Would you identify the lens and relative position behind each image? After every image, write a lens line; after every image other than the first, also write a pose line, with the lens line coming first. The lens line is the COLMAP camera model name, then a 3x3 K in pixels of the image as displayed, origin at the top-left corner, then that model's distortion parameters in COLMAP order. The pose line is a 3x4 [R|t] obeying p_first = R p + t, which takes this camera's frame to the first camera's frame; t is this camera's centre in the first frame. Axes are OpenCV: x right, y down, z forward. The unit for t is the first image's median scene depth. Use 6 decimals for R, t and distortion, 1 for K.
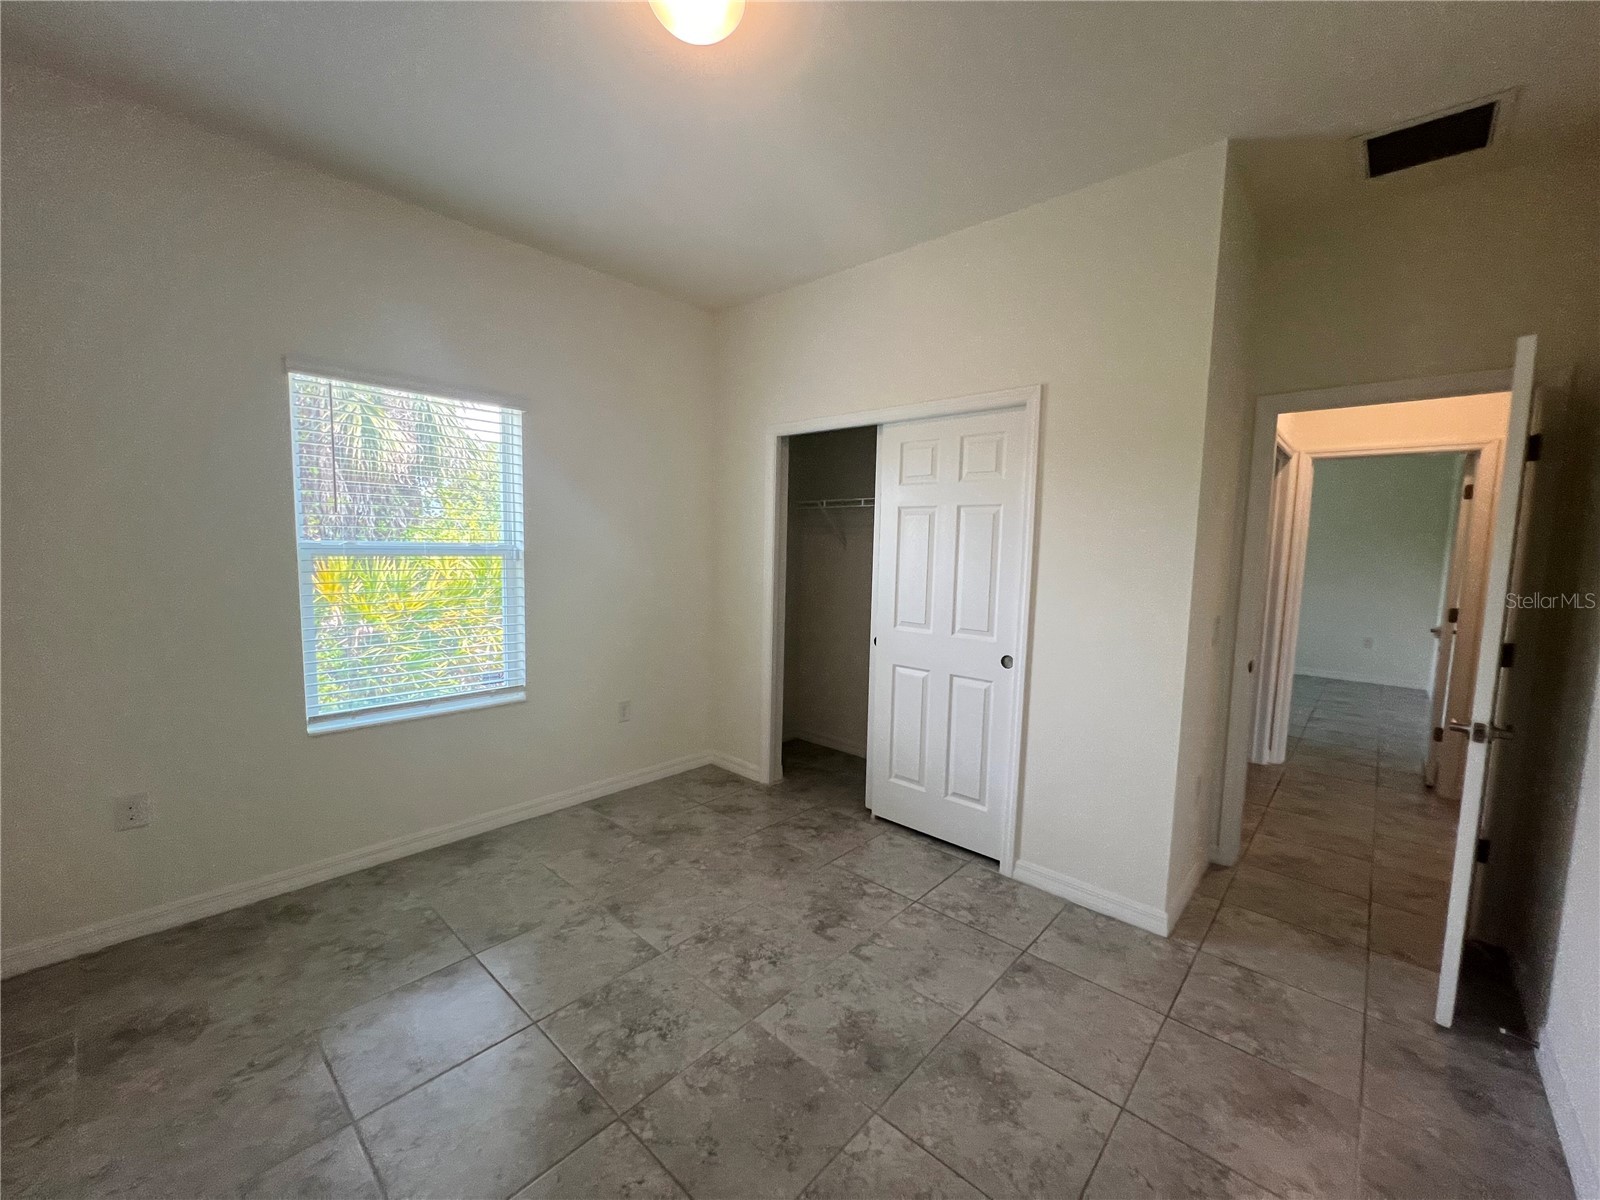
lens RADIAL K [[639.4, 0, 801.1], [0, 639.4, 604.8], [0, 0, 1]] dist [-0.001321, -0.000185]
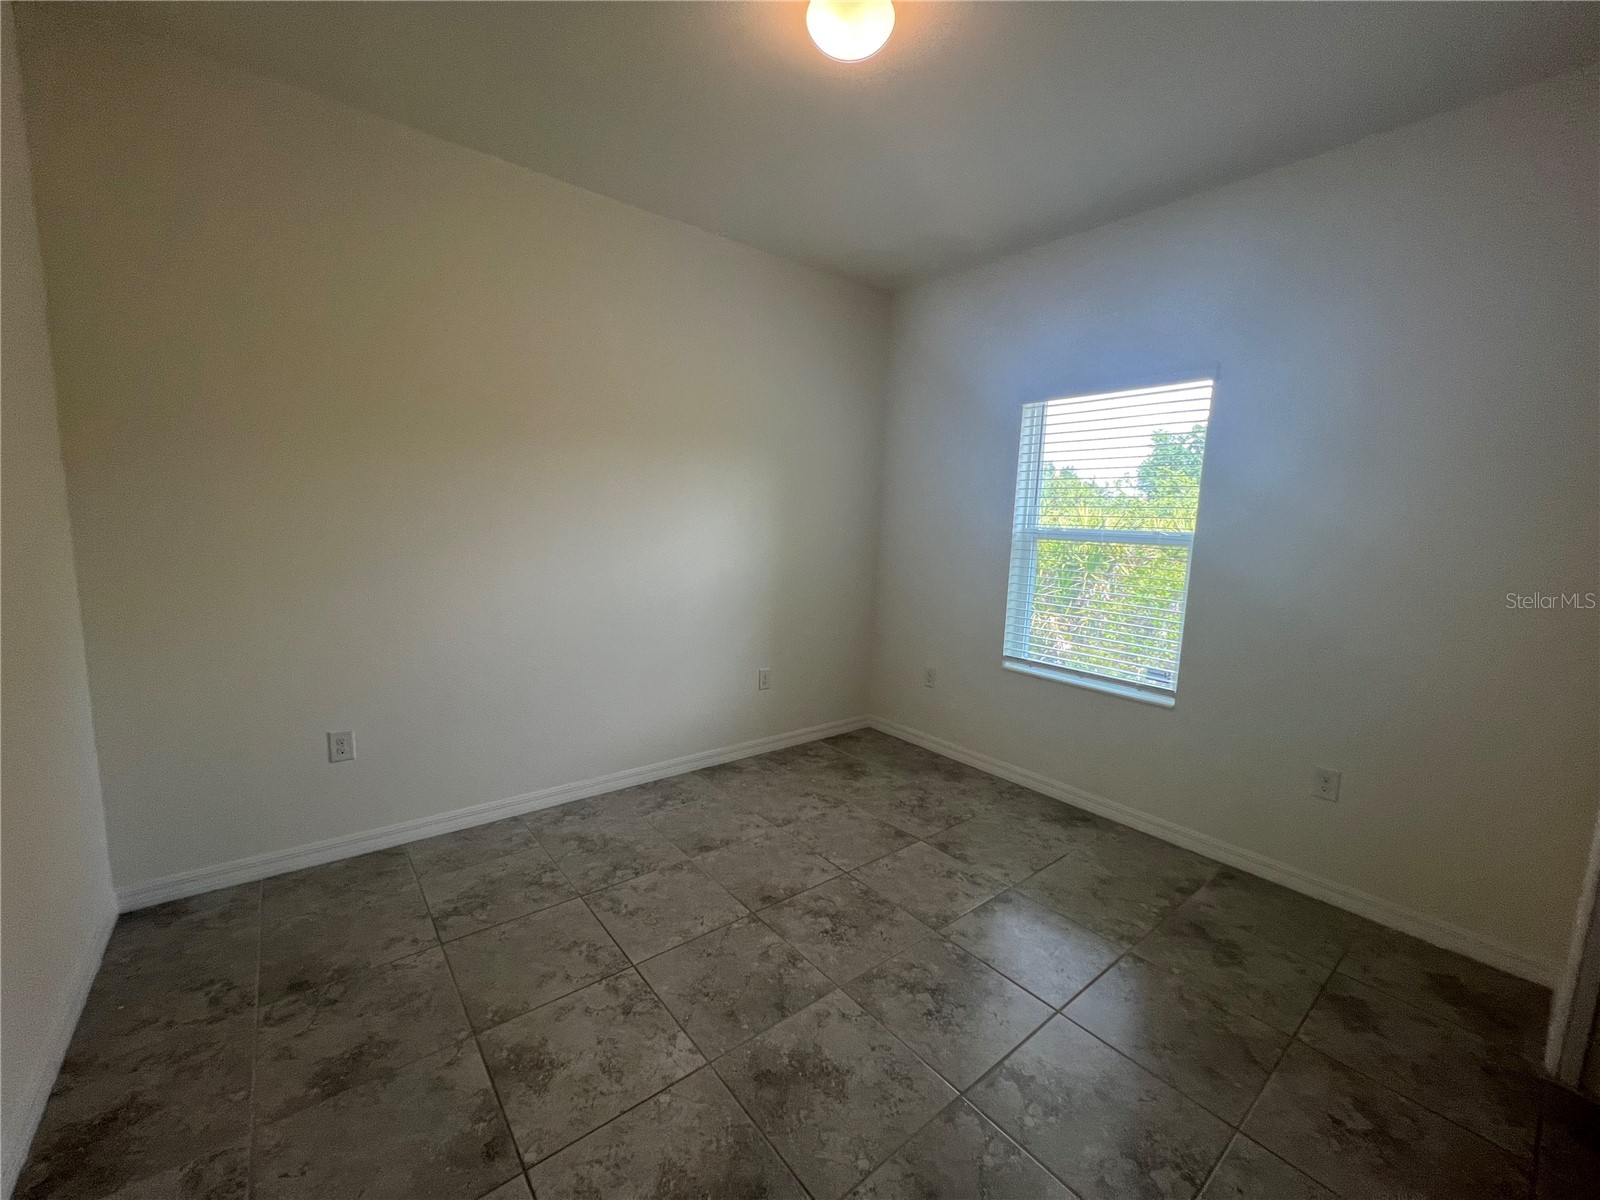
lens RADIAL K [[649.8, 0, 804.1], [0, 649.8, 597.7], [0, 0, 1]] dist [0.001836, 0.000086]
pose [[-0.151569, 0.094210, -0.983947, 0.803828], [-0.130783, 0.984784, 0.114437, -0.058894], [0.979756, 0.146029, -0.136942, 0.908787]]
